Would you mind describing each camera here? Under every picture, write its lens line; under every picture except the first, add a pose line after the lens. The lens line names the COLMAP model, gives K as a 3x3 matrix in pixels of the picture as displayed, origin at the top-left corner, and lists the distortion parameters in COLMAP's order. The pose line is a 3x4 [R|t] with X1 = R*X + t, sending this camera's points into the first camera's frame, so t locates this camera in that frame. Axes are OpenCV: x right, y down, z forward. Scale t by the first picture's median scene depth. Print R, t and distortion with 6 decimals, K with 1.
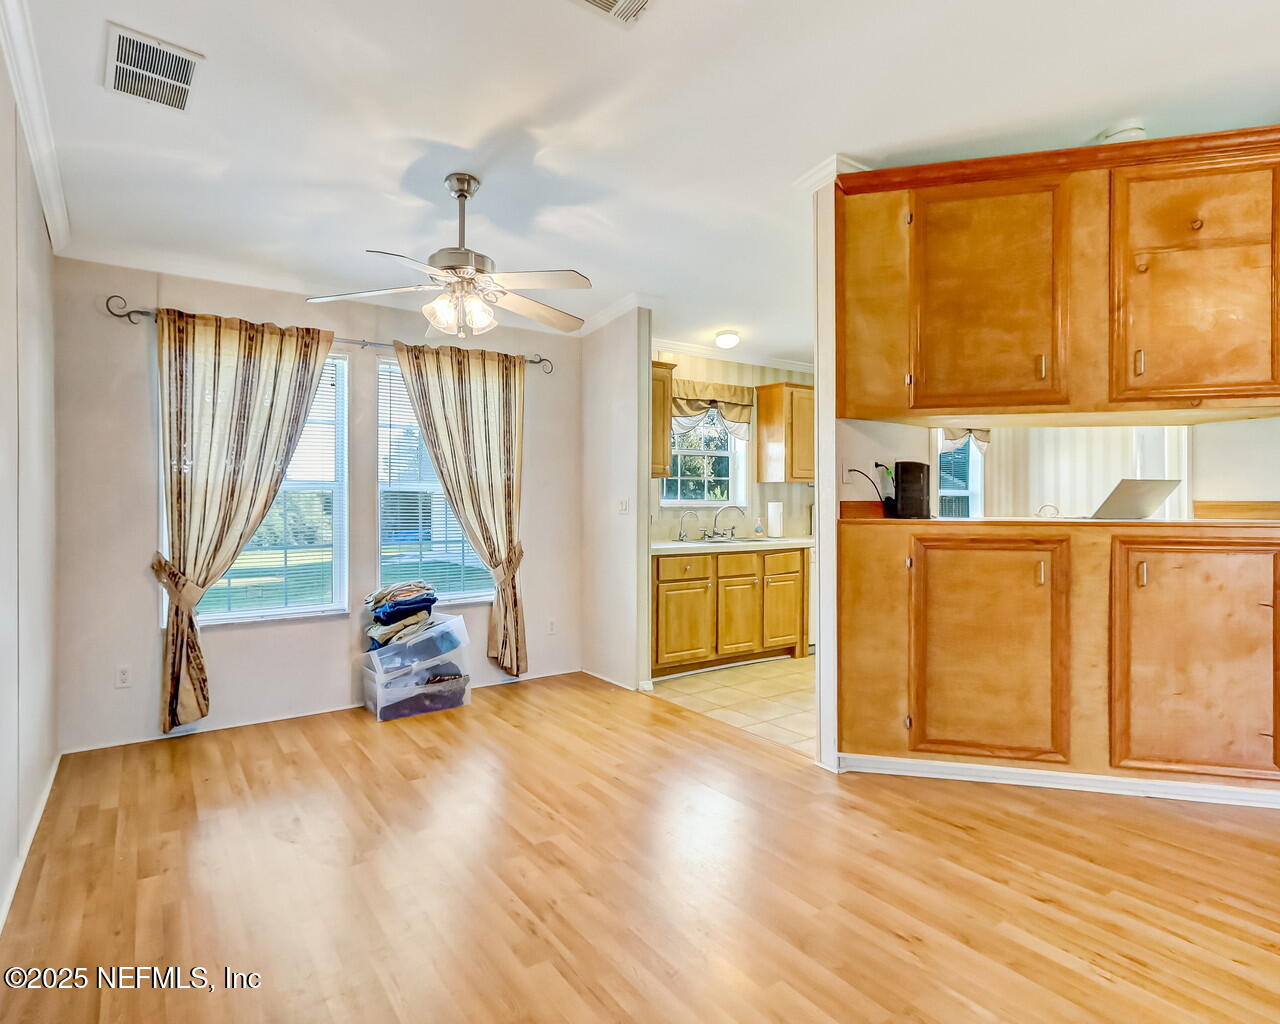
lens RADIAL K [[701.7, 0, 640.4], [0, 701.7, 497.7], [0, 0, 1]] dist [-0.003129, -0.001107]
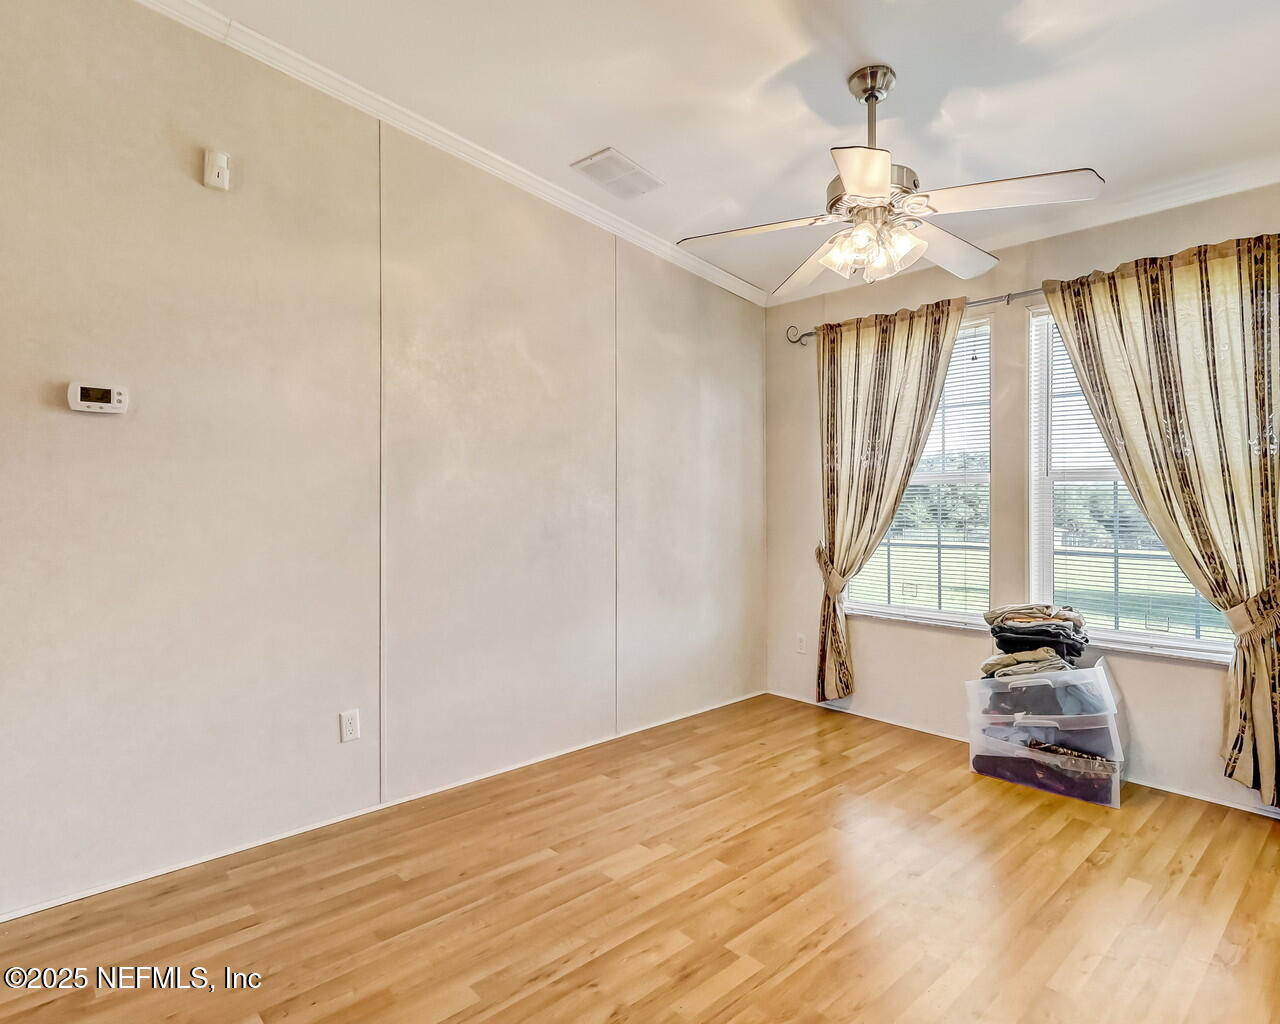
lens RADIAL K [[716.4, 0, 638.8], [0, 716.4, 492.0], [0, 0, 1]] dist [-0.000219, -0.000081]
pose [[0.121079, -0.007873, -0.992612, 0.406454], [0.009221, 0.999934, -0.006806, 0.003038], [0.992600, -0.008329, 0.121143, 0.539953]]
